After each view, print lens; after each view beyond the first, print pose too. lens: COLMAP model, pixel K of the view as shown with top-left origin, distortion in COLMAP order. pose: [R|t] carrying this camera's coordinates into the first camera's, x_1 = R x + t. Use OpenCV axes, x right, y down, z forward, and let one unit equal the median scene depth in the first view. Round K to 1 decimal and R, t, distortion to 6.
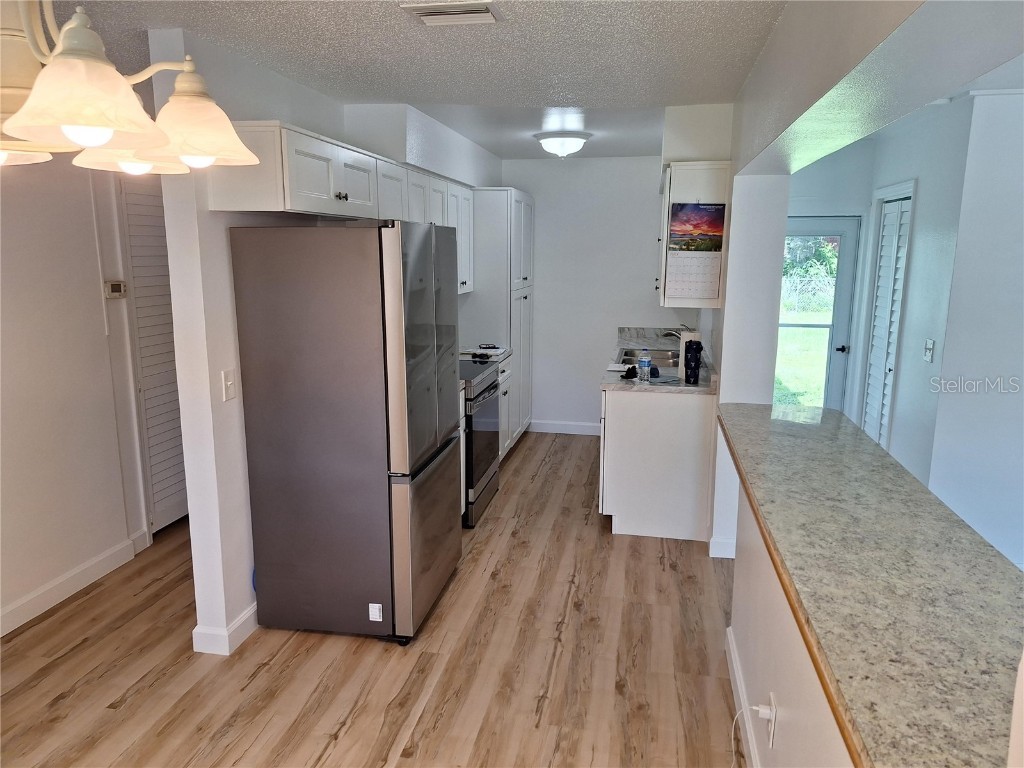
lens RADIAL K [[706.7, 0, 512.0], [0, 706.7, 384.0], [0, 0, 1]] dist [-0.021138, -0.002368]
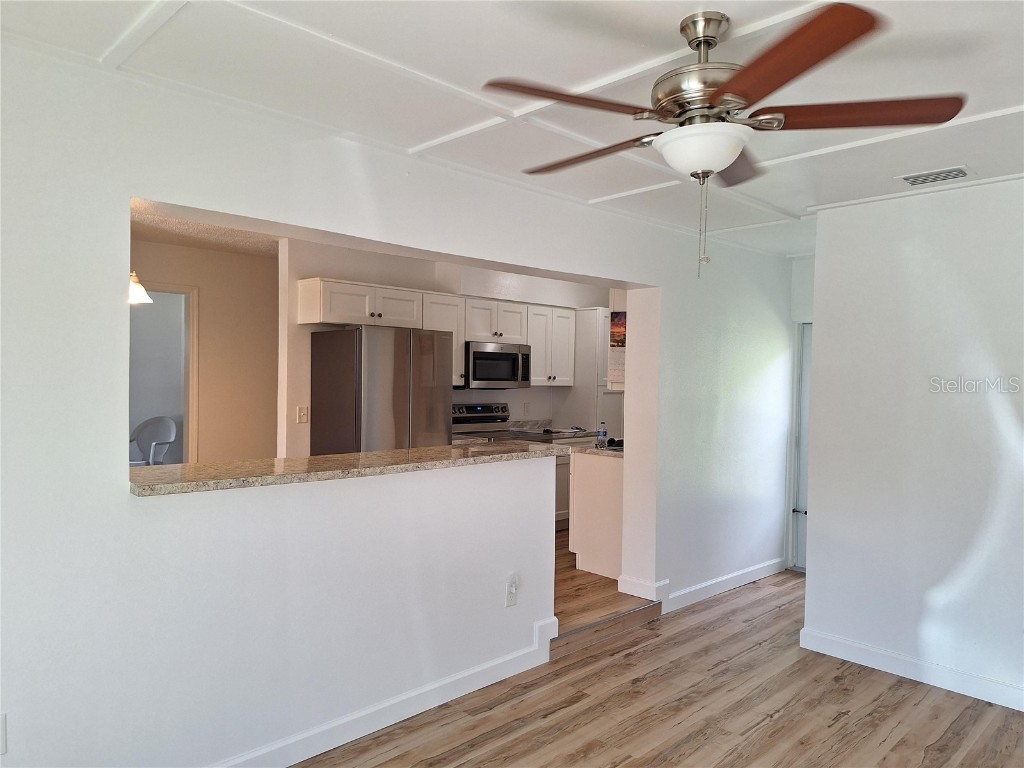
lens RADIAL K [[706.7, 0, 512.0], [0, 706.7, 384.0], [0, 0, 1]] dist [-0.021138, -0.002368]
pose [[0.818378, 0.021568, -0.574276, 0.816102], [-0.119168, 0.983944, -0.132869, 0.074140], [0.562189, 0.177172, 0.807808, -0.151719]]
